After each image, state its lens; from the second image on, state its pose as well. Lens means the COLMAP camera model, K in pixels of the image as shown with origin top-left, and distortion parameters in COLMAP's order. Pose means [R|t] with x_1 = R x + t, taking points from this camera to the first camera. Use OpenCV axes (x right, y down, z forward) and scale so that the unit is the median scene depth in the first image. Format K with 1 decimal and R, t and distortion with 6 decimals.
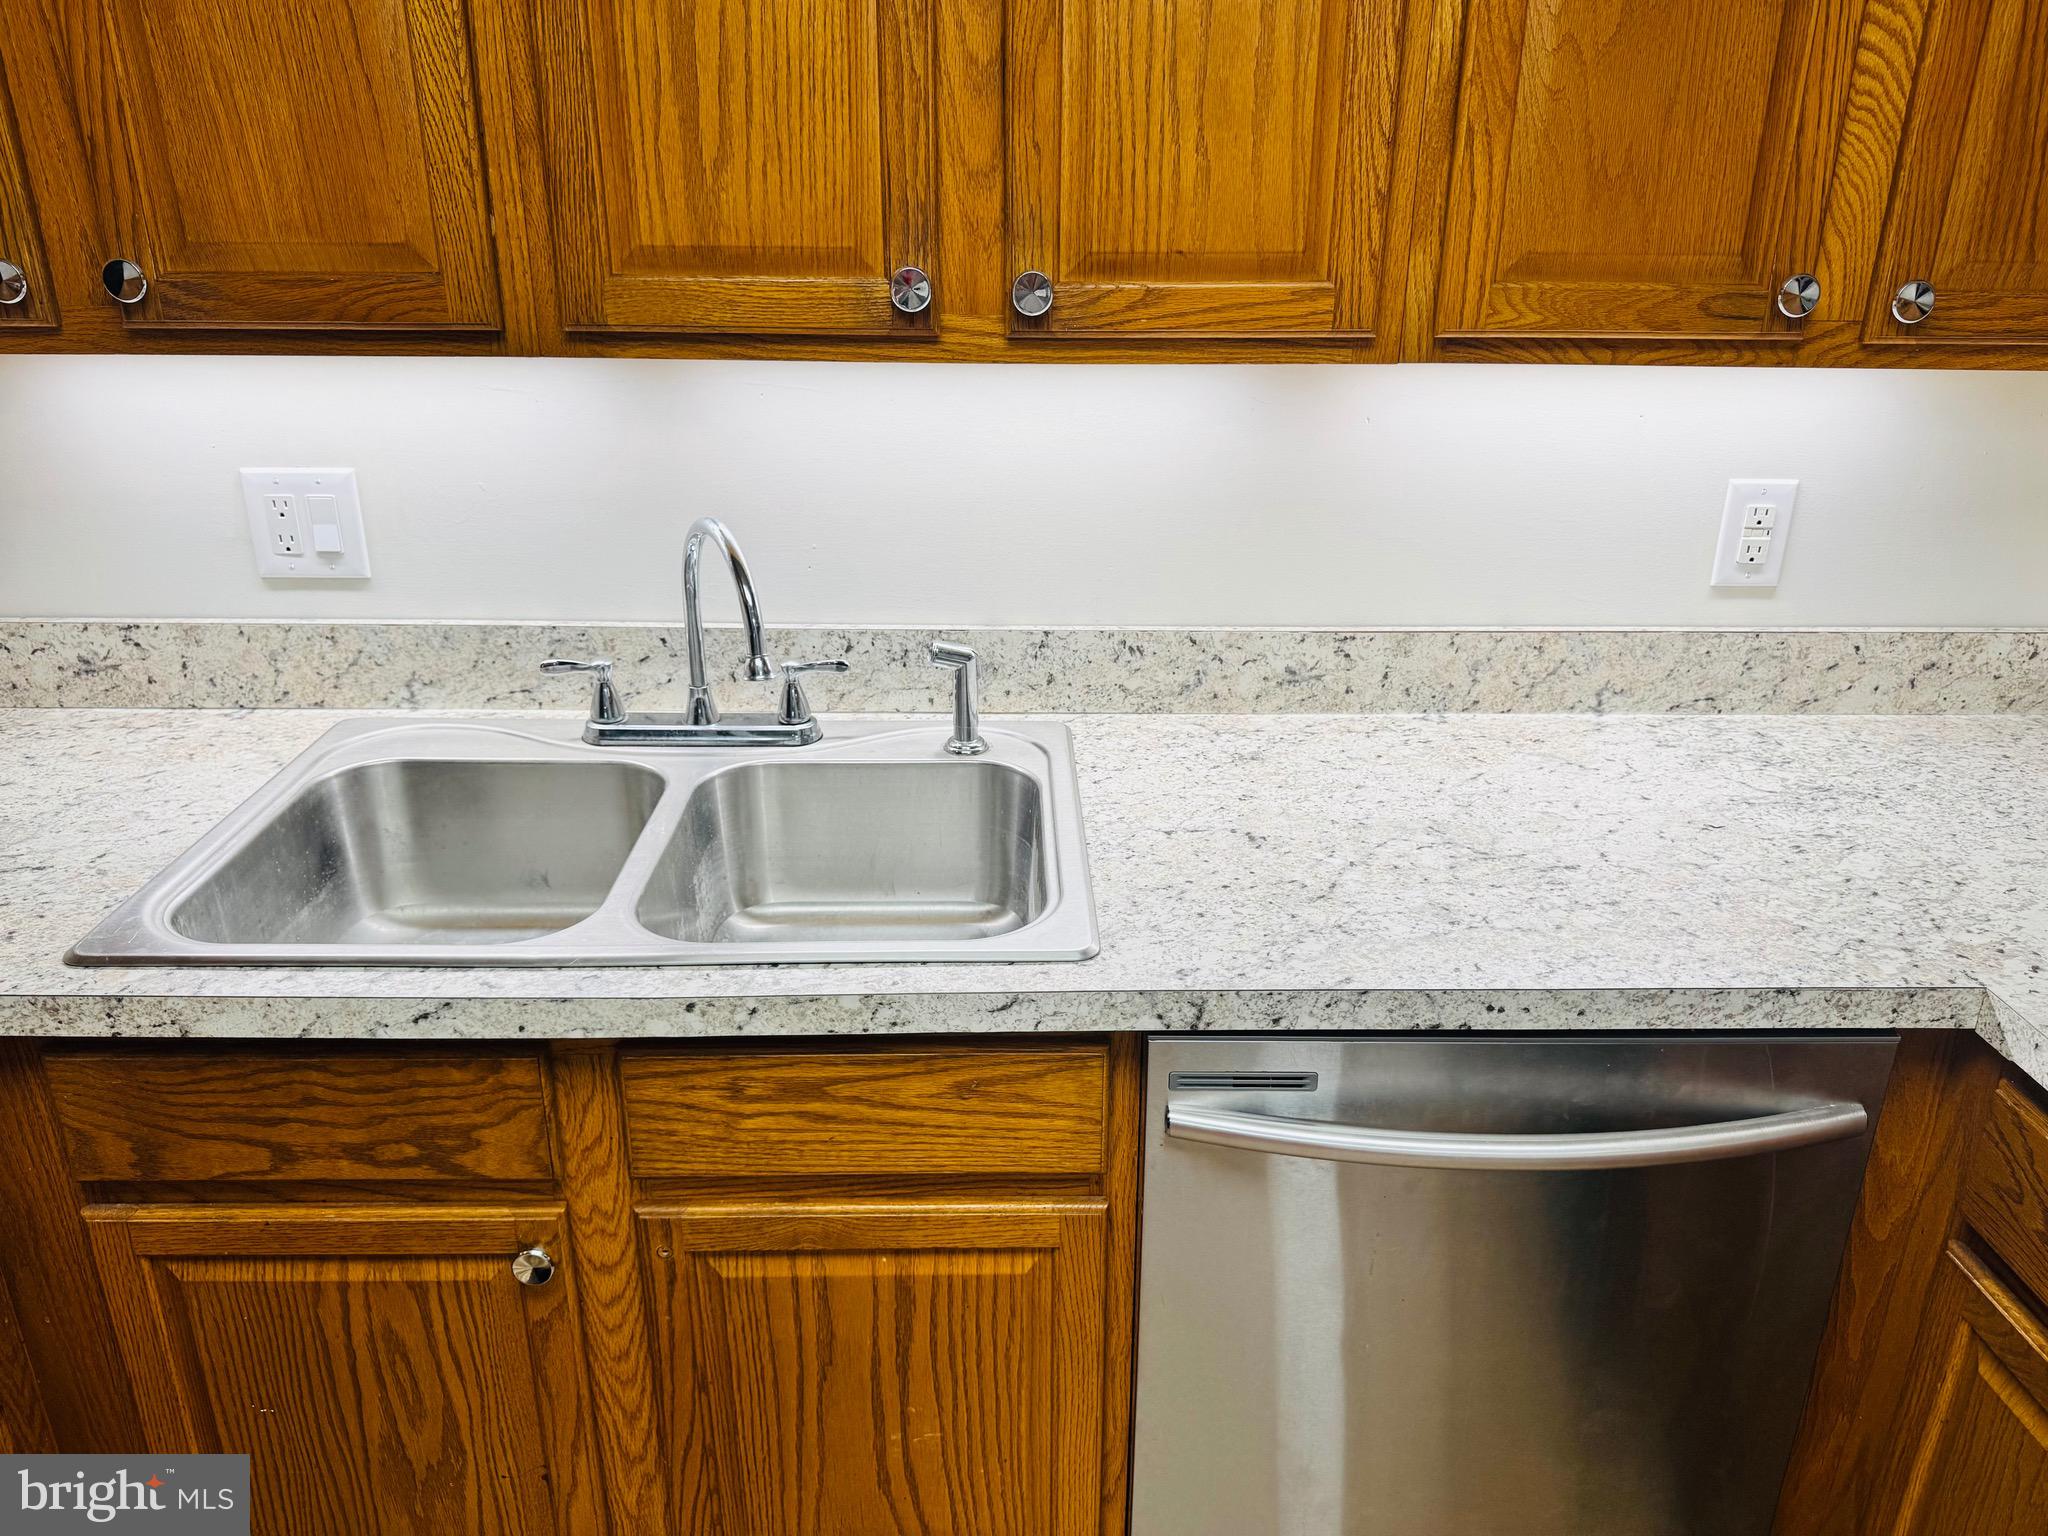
lens RADIAL K [[1455.9, 0, 1031.1], [0, 1455.9, 769.3], [0, 0, 1]] dist [0.050940, -0.056599]
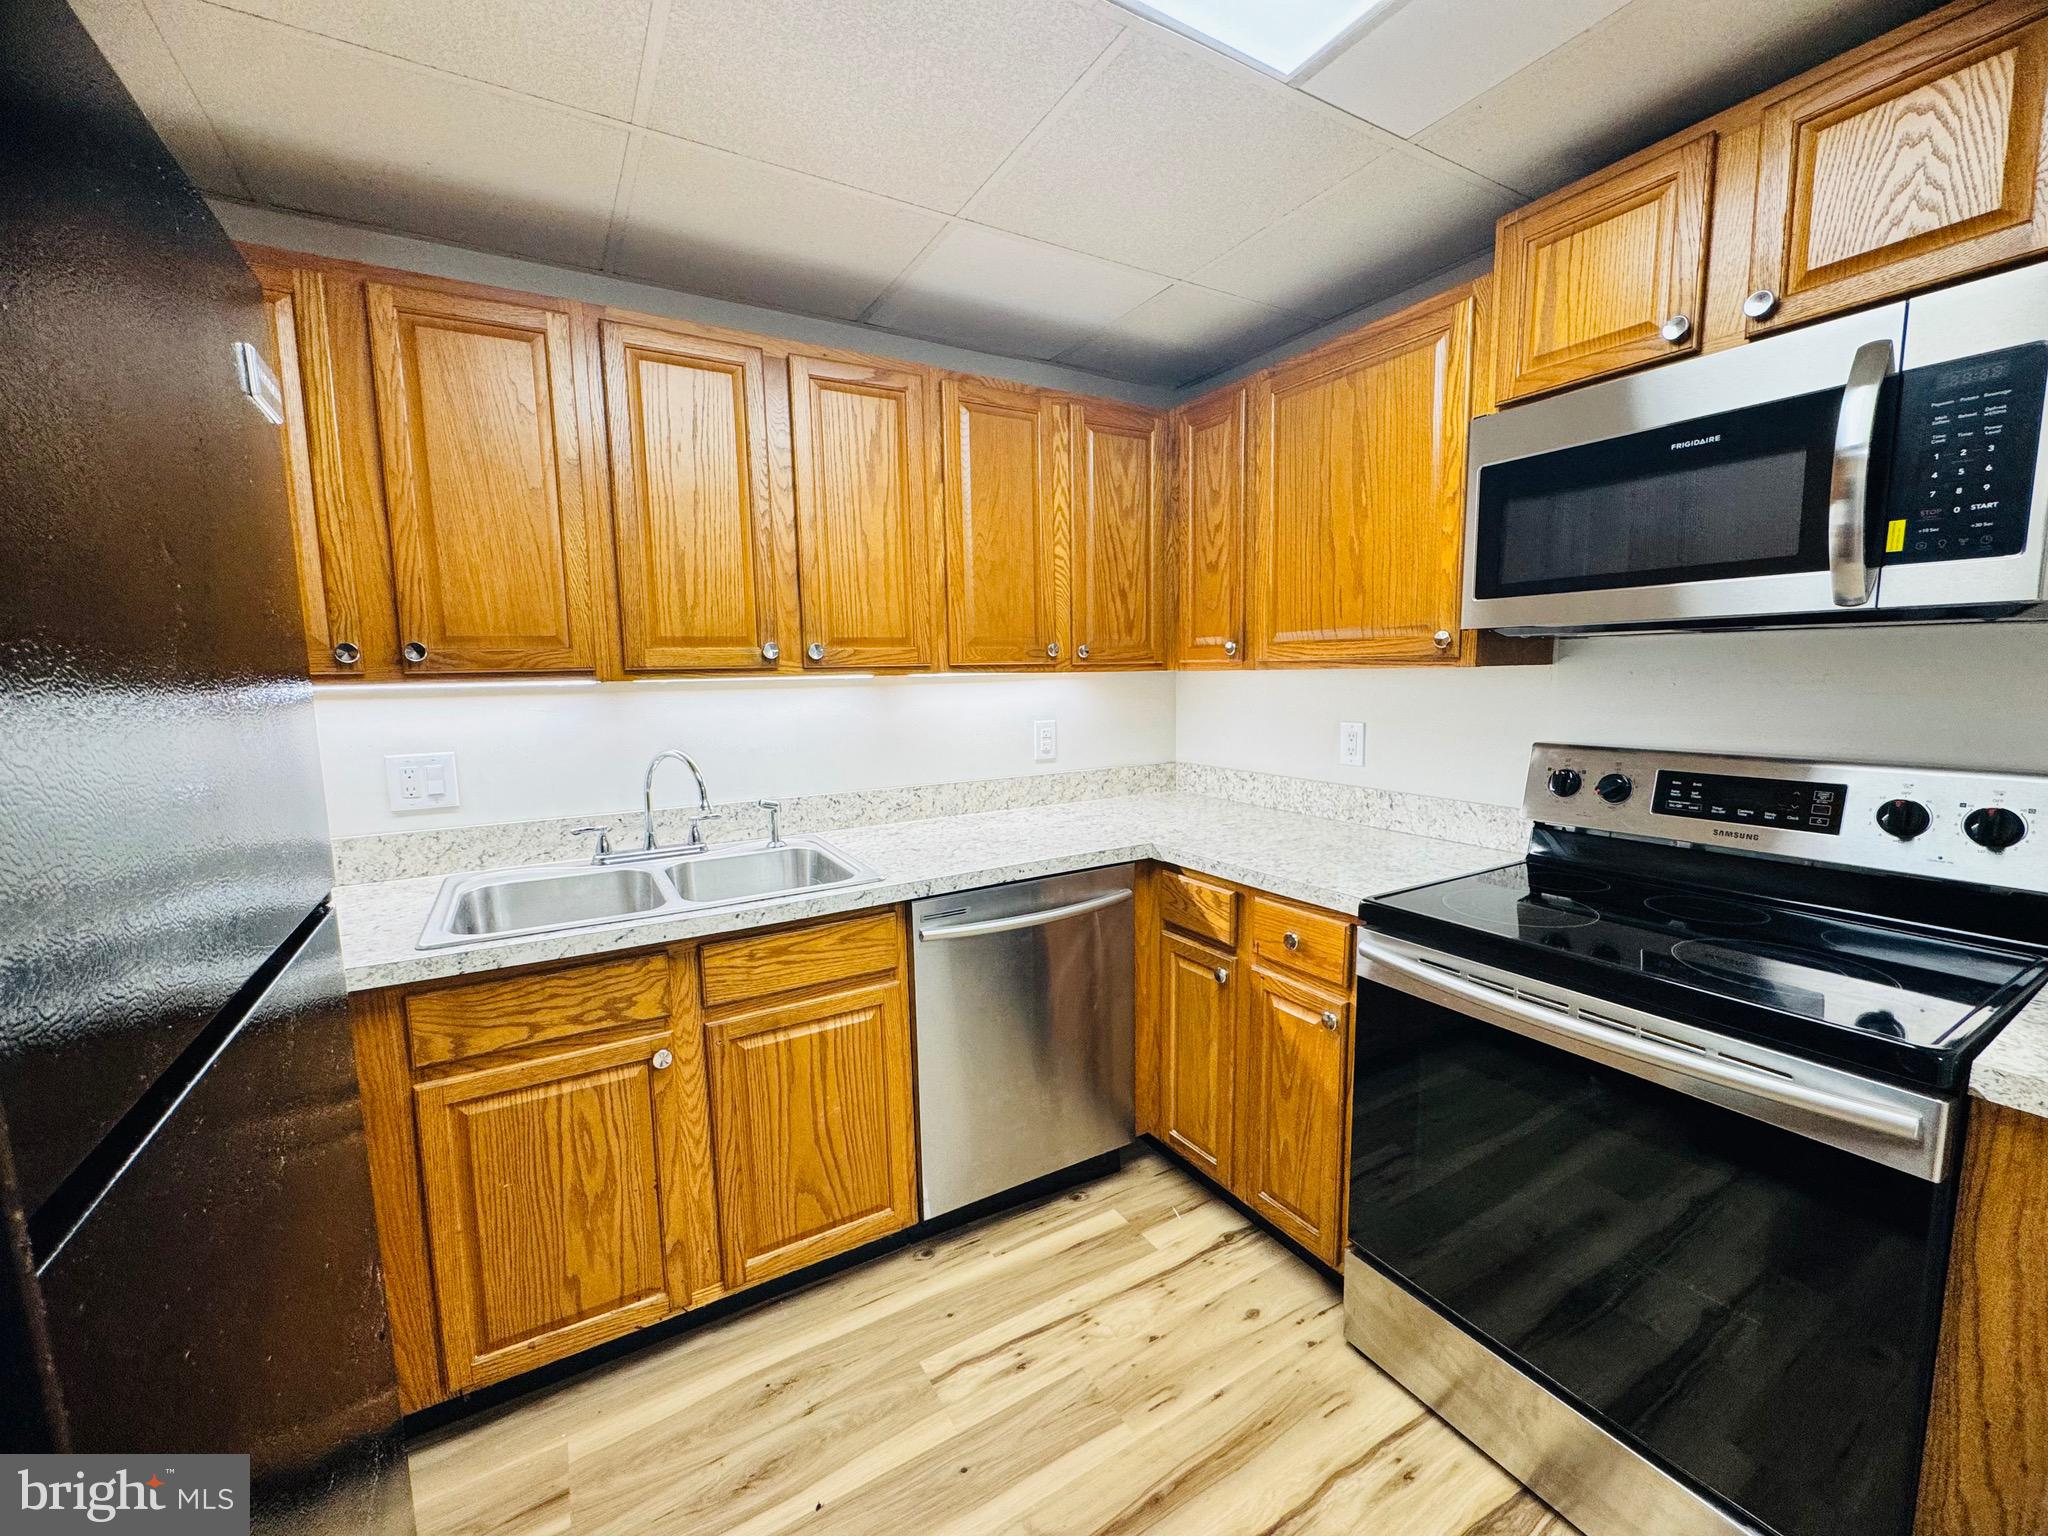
lens RADIAL K [[823.1, 0, 1020.2], [0, 823.1, 765.2], [0, 0, 1]] dist [0.007774, -0.001969]
pose [[0.874563, -0.081203, 0.478065, -0.416308], [0.203066, 0.956600, -0.208999, 0.277496], [-0.440345, 0.279861, 0.853096, -0.422882]]
